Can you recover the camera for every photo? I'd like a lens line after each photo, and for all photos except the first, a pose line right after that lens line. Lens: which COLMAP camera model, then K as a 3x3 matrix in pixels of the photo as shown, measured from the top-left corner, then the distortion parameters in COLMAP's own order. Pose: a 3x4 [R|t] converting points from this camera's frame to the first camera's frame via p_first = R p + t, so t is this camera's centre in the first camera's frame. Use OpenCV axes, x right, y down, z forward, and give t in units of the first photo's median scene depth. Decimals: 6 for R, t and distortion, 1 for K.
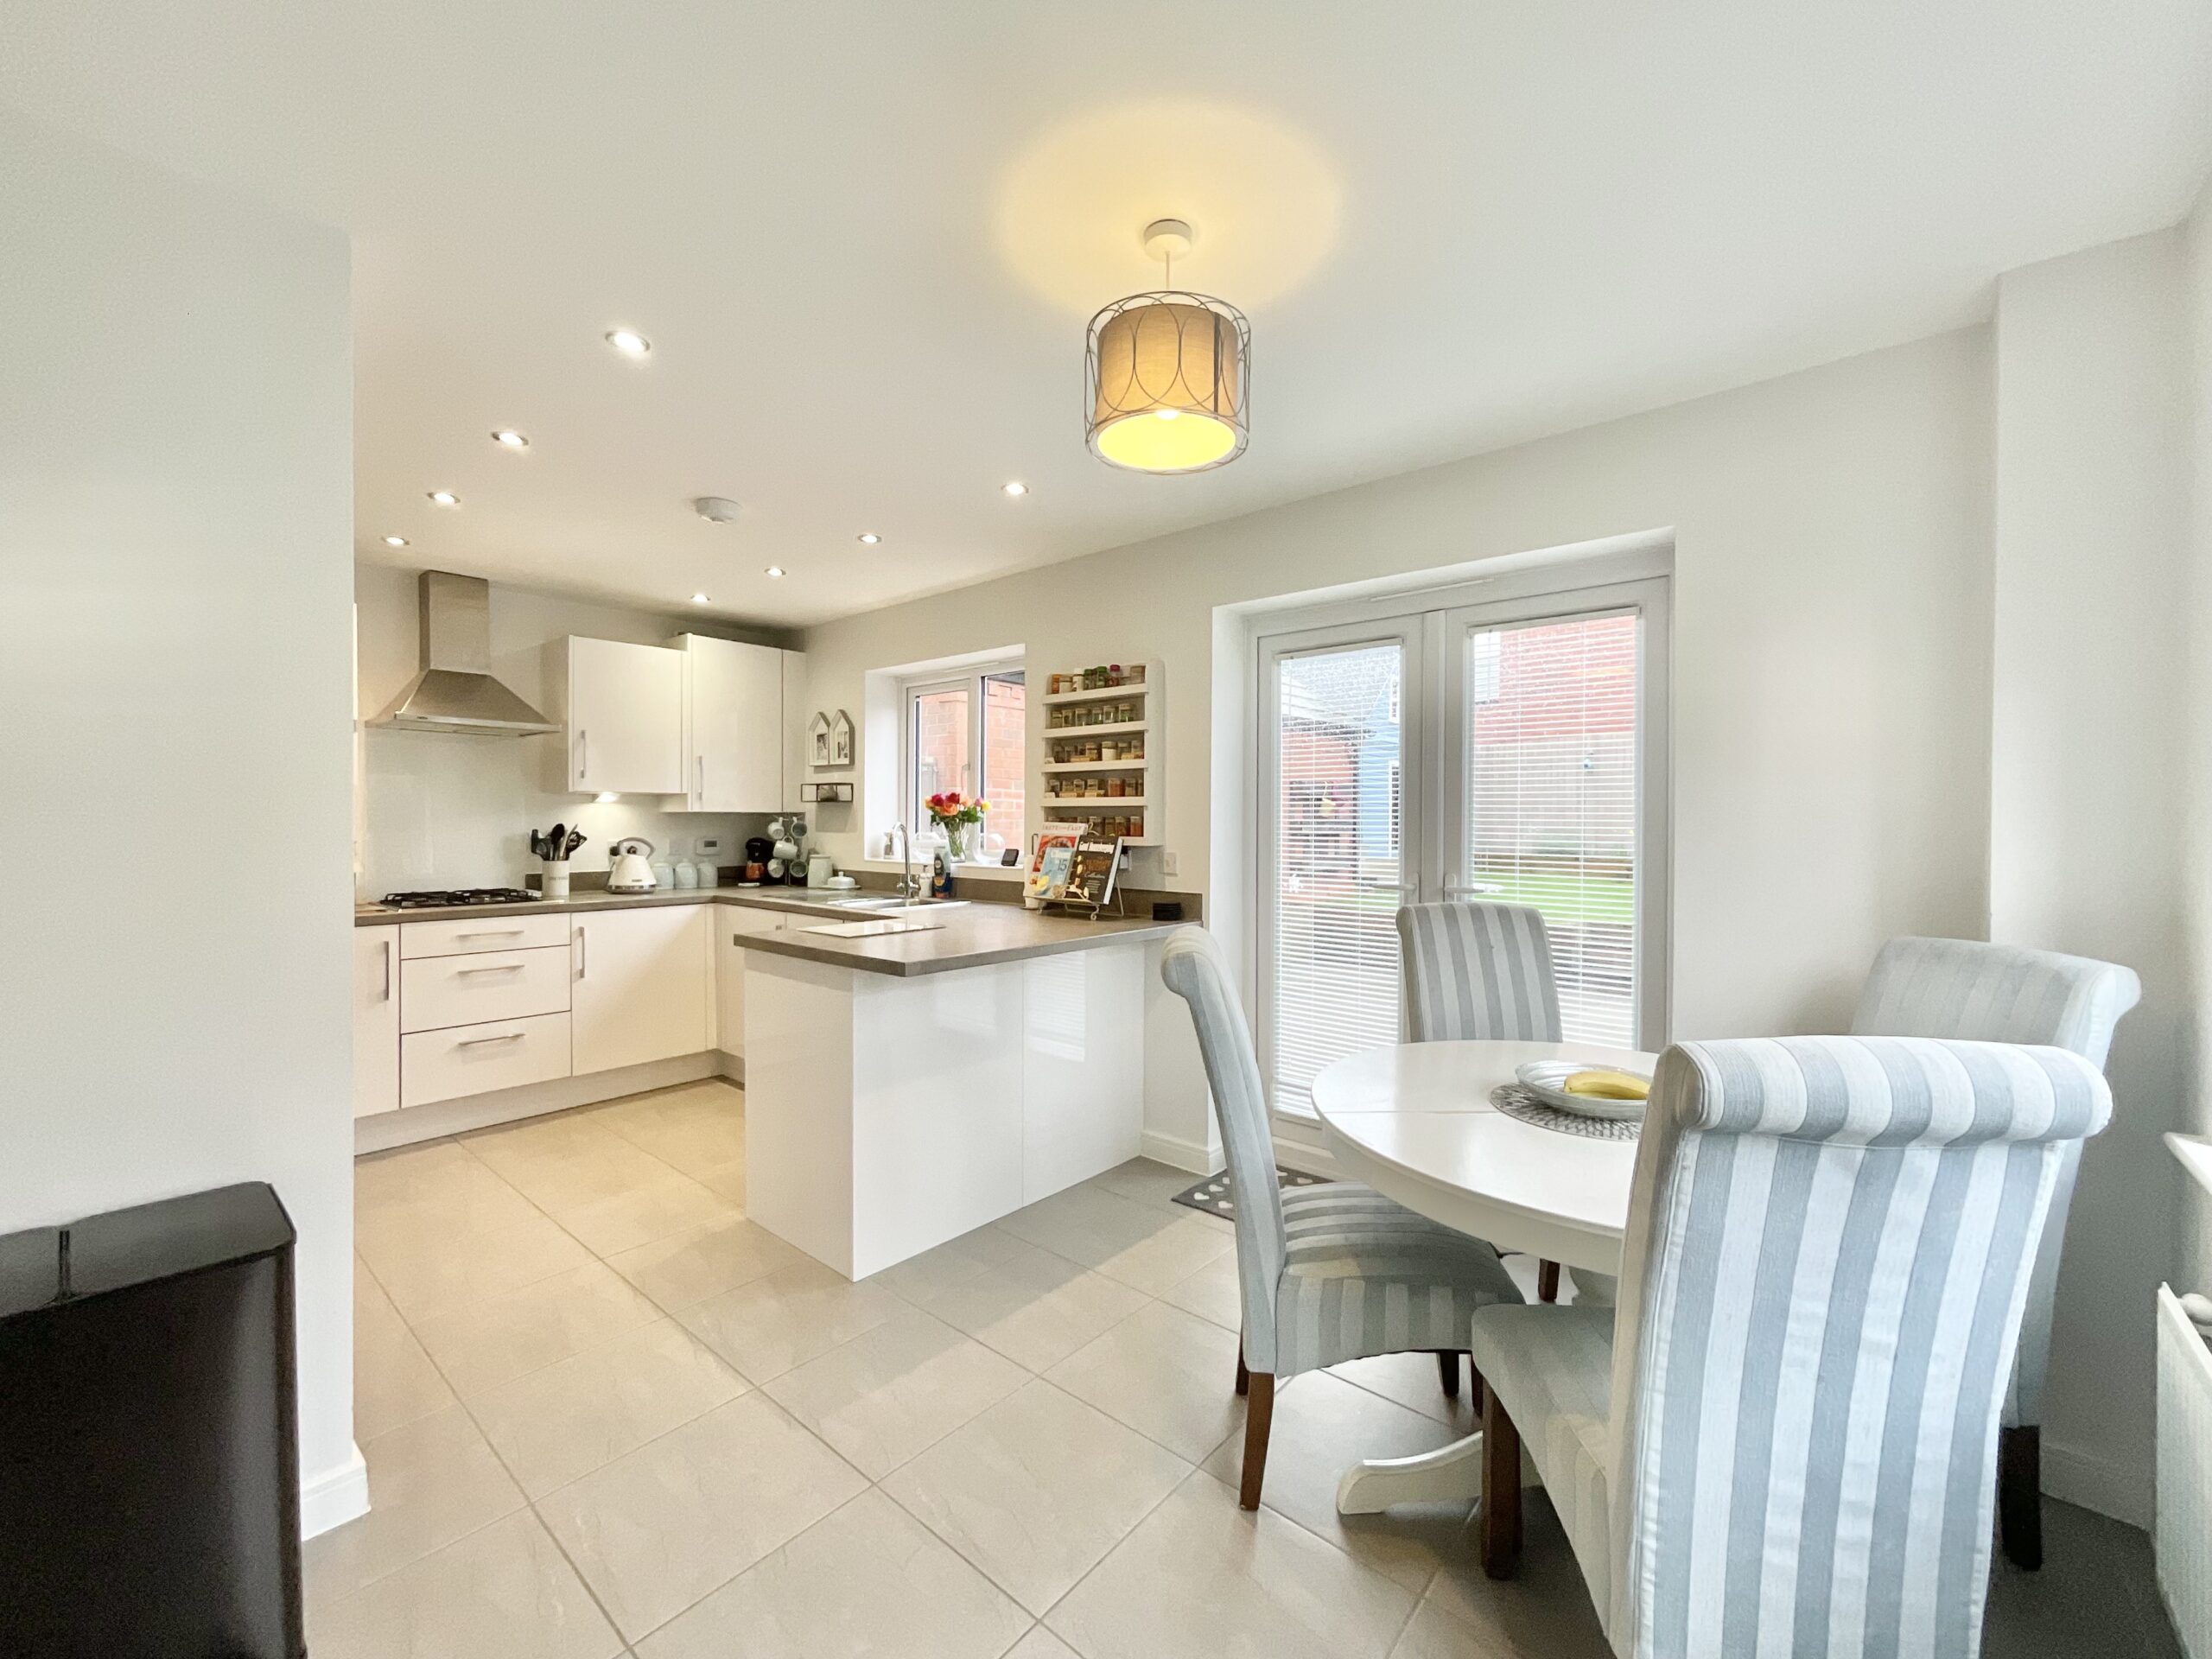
lens RADIAL K [[900.6, 0, 1104.0], [0, 900.6, 825.7], [0, 0, 1]] dist [-0.000623, -0.000702]
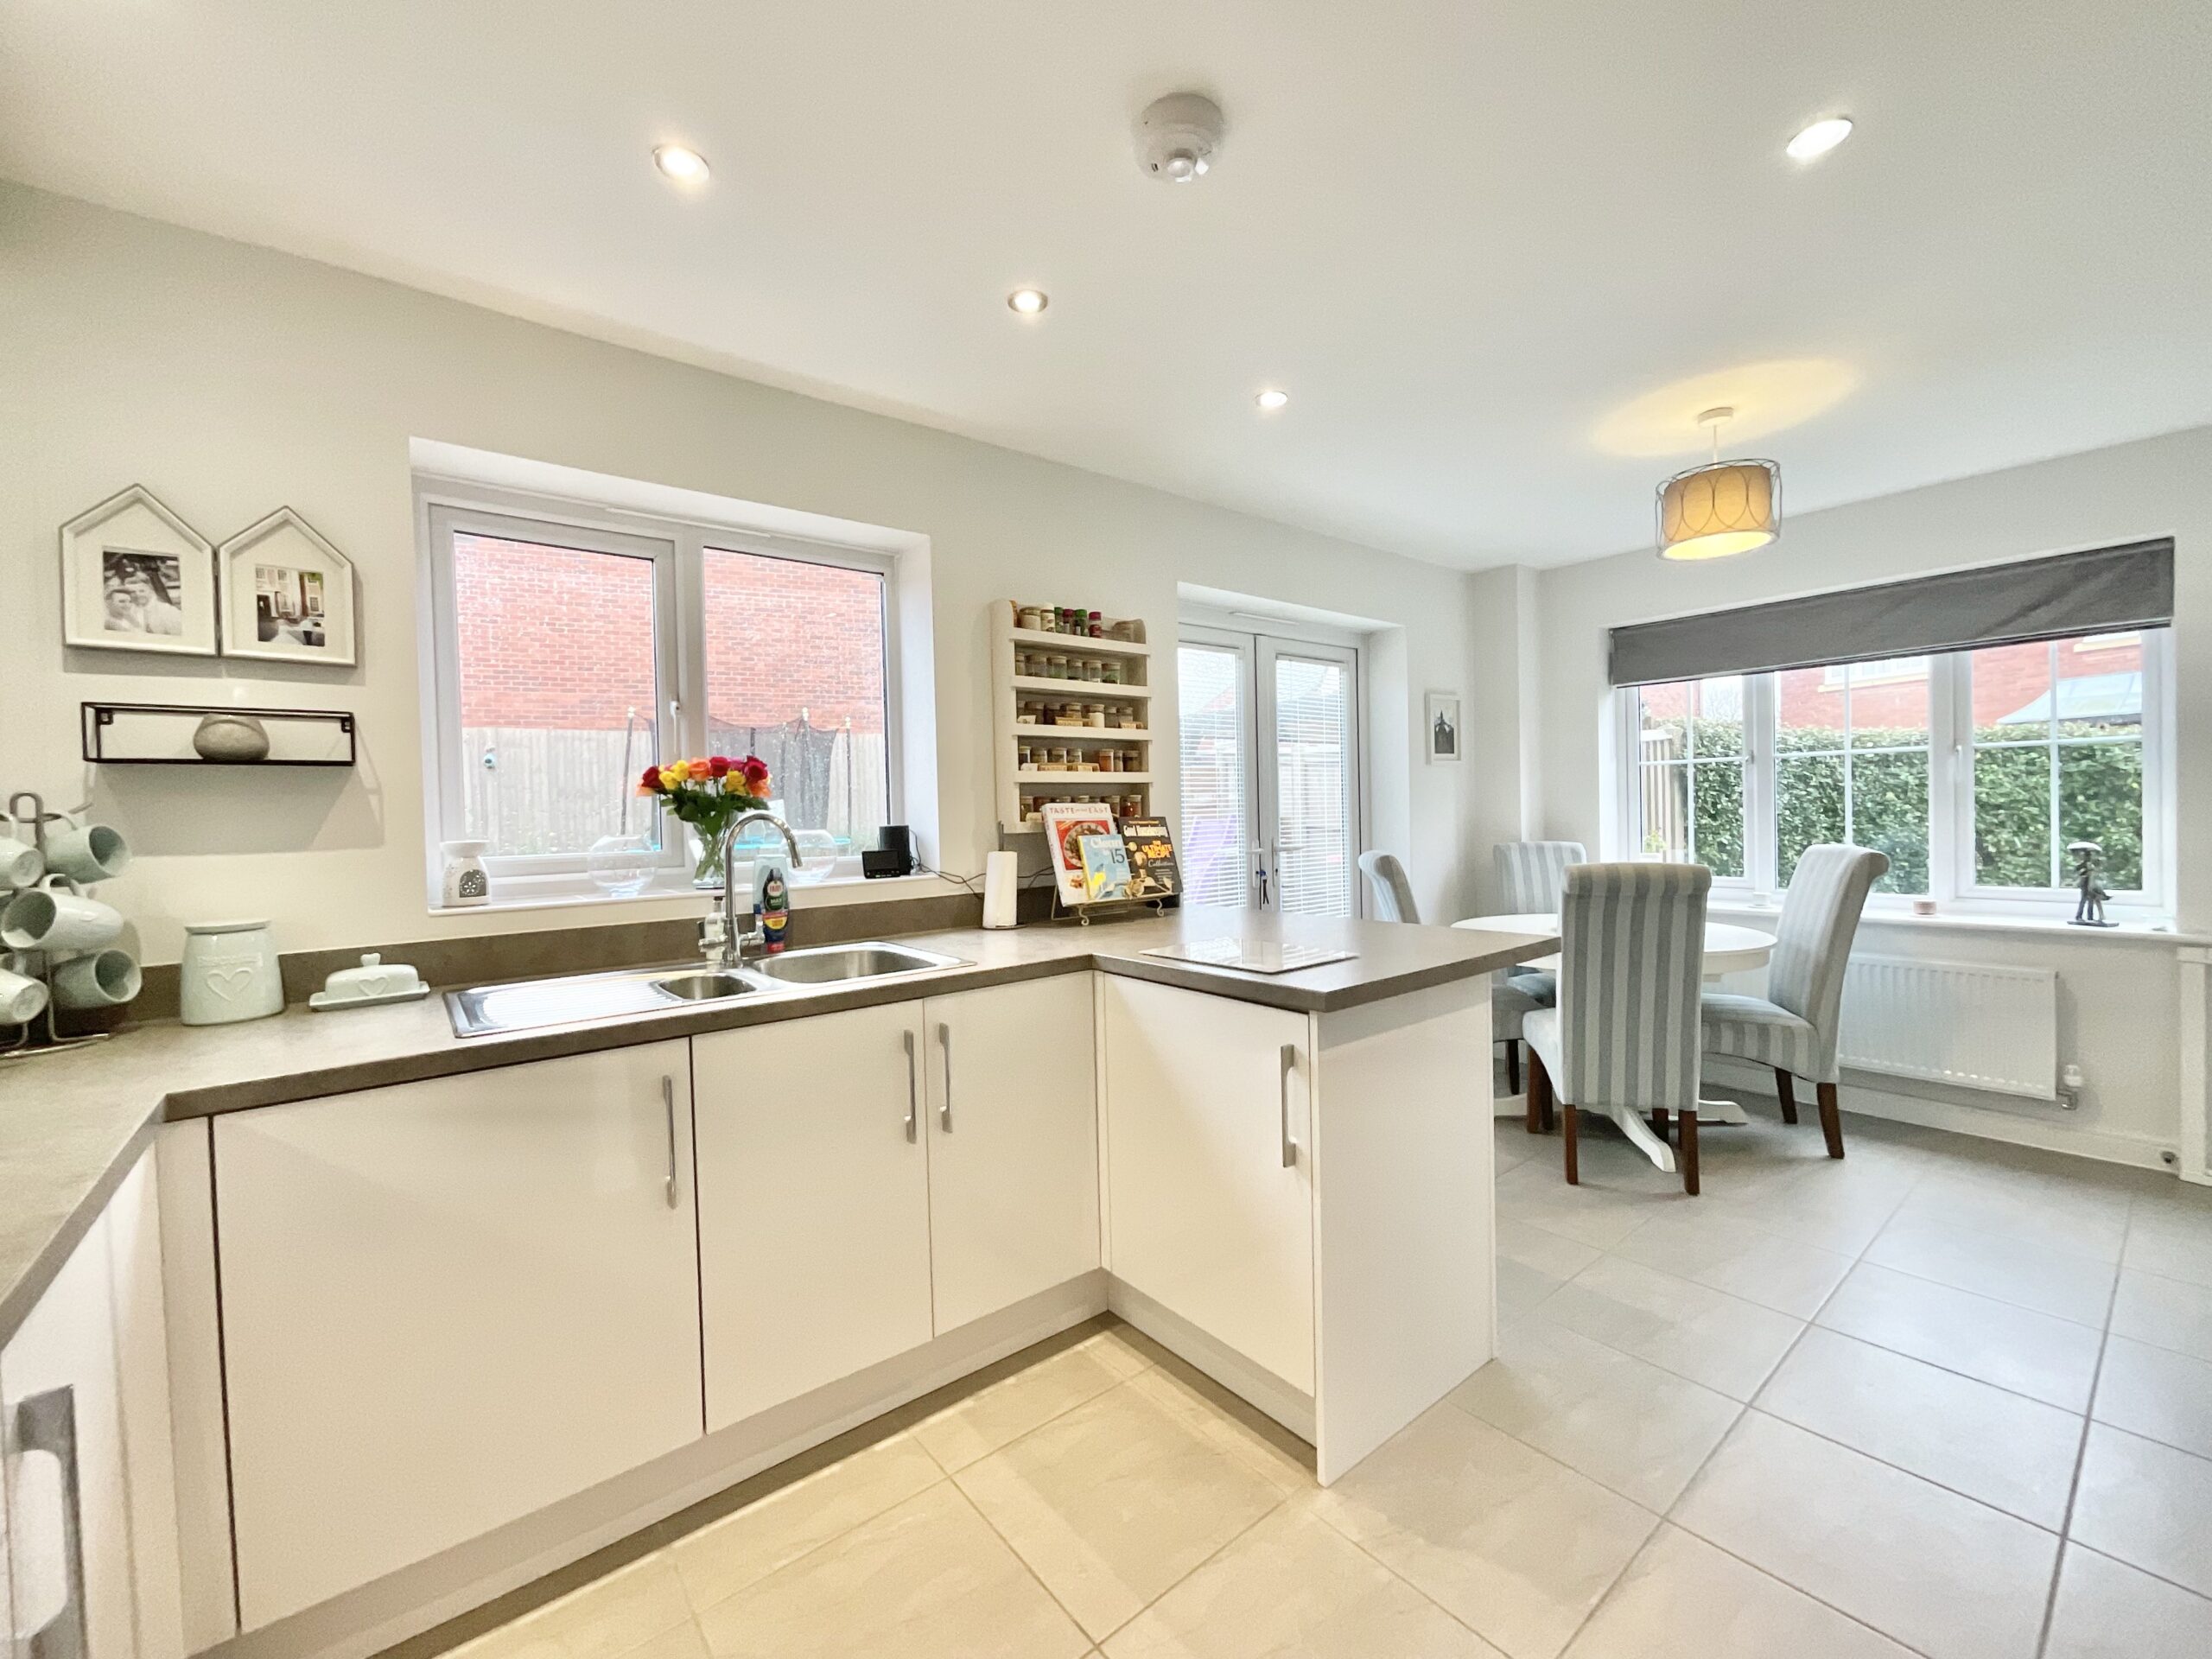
lens RADIAL K [[900.6, 0, 1104.0], [0, 900.6, 825.7], [0, 0, 1]] dist [-0.000623, -0.000702]
pose [[0.176116, -0.025684, 0.984034, -0.749068], [0.031170, 0.999304, 0.020504, 0.000504], [-0.983876, 0.027062, 0.176794, 0.793261]]
